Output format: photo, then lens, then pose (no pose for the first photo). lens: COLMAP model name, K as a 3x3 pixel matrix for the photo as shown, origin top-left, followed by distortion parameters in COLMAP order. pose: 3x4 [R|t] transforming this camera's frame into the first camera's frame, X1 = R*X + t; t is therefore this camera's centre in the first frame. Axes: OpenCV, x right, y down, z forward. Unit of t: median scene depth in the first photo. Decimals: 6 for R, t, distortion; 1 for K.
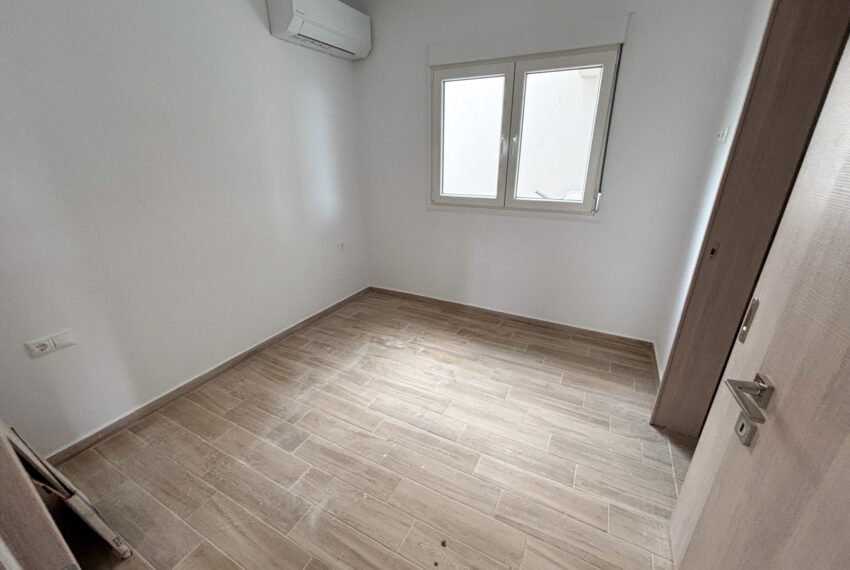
lens RADIAL K [[347.1, 0, 425.0], [0, 347.1, 285.0], [0, 0, 1]] dist [0.000395, 0.000067]
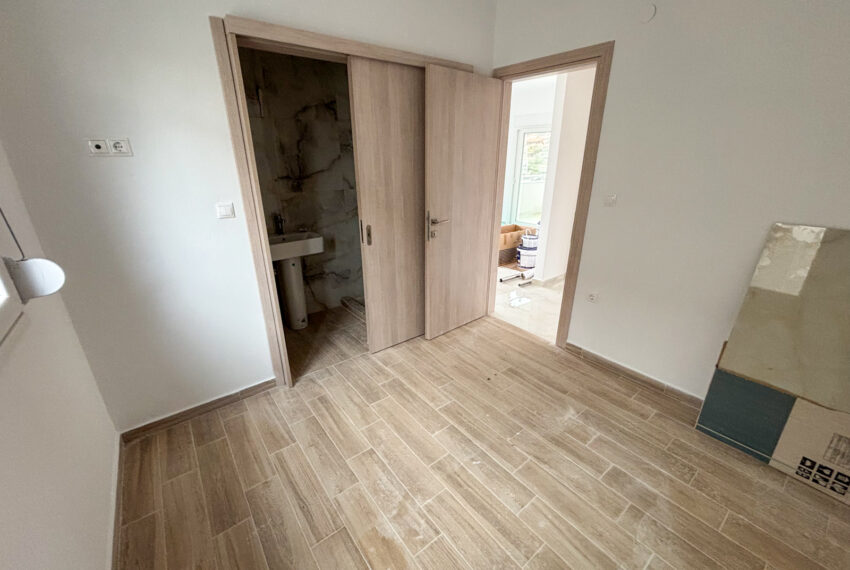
lens RADIAL K [[347.1, 0, 425.0], [0, 347.1, 285.0], [0, 0, 1]] dist [0.000395, 0.000067]
pose [[-0.912164, -0.139679, 0.385288, -0.183633], [0.151709, 0.758256, 0.634060, -0.555208], [-0.380712, 0.636819, -0.670463, 1.390852]]
